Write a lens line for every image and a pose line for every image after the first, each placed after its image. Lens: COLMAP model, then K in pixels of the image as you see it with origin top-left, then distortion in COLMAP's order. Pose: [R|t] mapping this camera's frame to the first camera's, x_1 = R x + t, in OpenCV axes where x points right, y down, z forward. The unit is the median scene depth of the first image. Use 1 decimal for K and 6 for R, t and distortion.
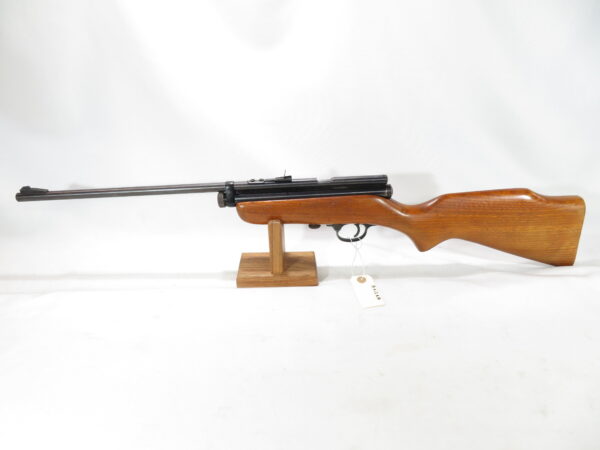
lens RADIAL K [[438.2, 0, 311.3], [0, 438.2, 219.8], [0, 0, 1]] dist [0.008931, 0.011170]
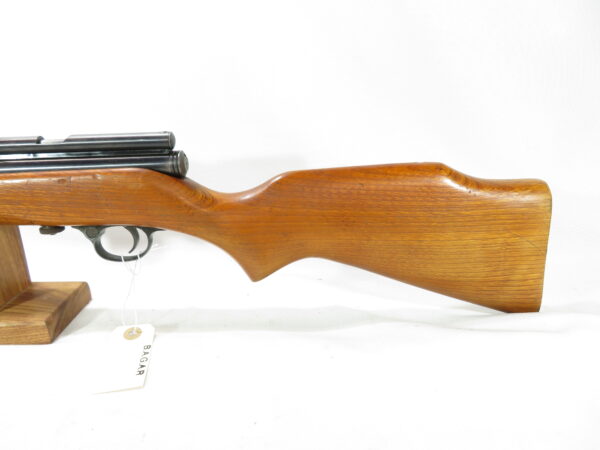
lens RADIAL K [[438.2, 0, 298.5], [0, 438.2, 221.1], [0, 0, 1]] dist [0.008931, 0.011170]
pose [[0.999859, 0.009394, -0.013933, 0.320247], [-0.011011, 0.992597, -0.120952, 0.064822], [0.012694, 0.121088, 0.992561, 0.466573]]
